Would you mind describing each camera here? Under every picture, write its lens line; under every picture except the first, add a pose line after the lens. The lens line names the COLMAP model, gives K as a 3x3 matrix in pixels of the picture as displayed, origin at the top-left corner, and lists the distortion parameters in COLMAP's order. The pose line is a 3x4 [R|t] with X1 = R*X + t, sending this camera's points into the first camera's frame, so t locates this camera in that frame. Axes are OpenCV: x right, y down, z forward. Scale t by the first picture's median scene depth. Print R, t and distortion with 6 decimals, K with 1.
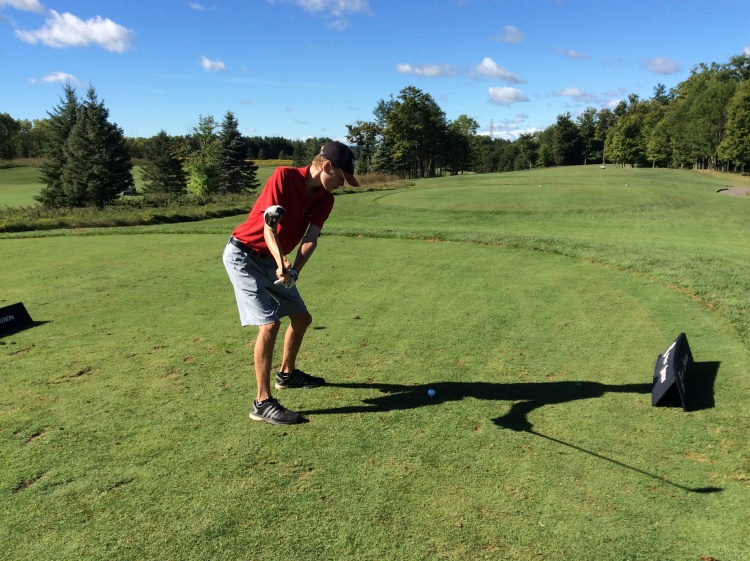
lens RADIAL K [[695.5, 0, 388.6], [0, 695.5, 275.7], [0, 0, 1]] dist [0.025740, 0.000000]
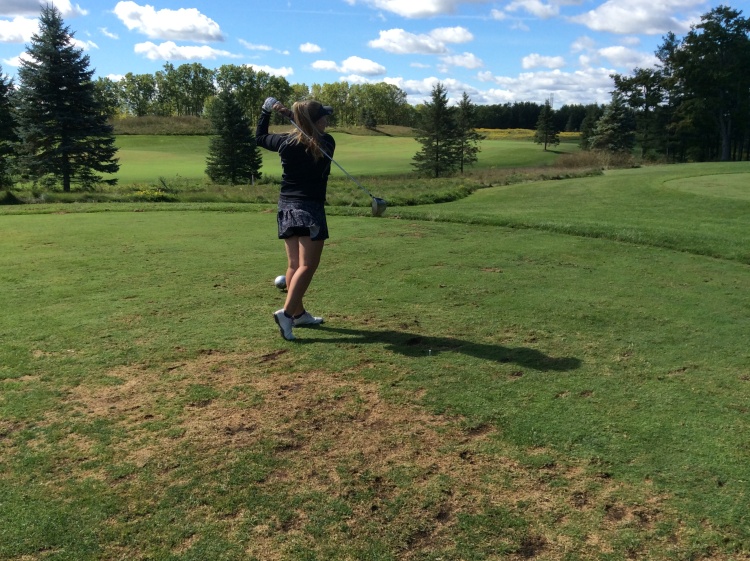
lens RADIAL K [[744.5, 0, 381.1], [0, 744.5, 284.7], [0, 0, 1]] dist [0.042223, 0.000000]
pose [[0.872859, 0.113112, -0.474683, 0.197815], [-0.097202, 0.993572, 0.058020, -0.078758], [0.478194, -0.004503, 0.878243, 0.527145]]
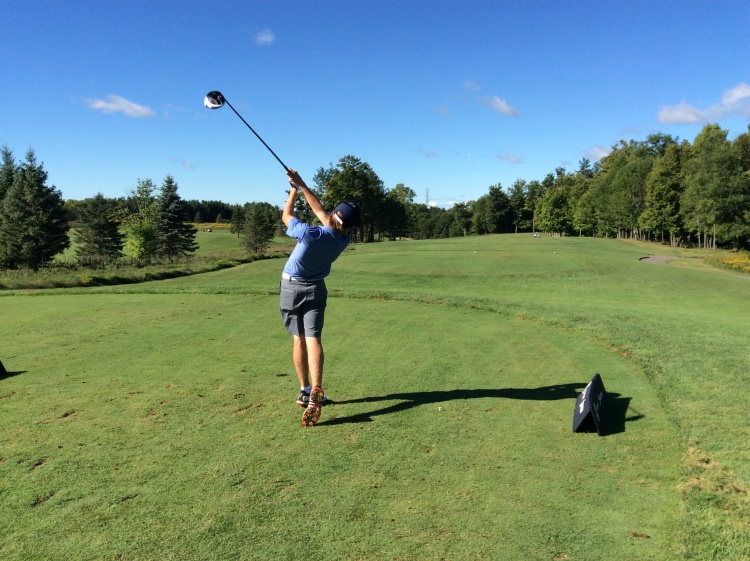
lens RADIAL K [[695.5, 0, 389.6], [0, 695.5, 278.6], [0, 0, 1]] dist [0.025740, 0.000000]
pose [[0.995738, 0.006830, 0.091969, -0.004939], [0.001386, 0.996032, -0.088982, 0.003261], [-0.092212, 0.088730, 0.991778, -0.018794]]
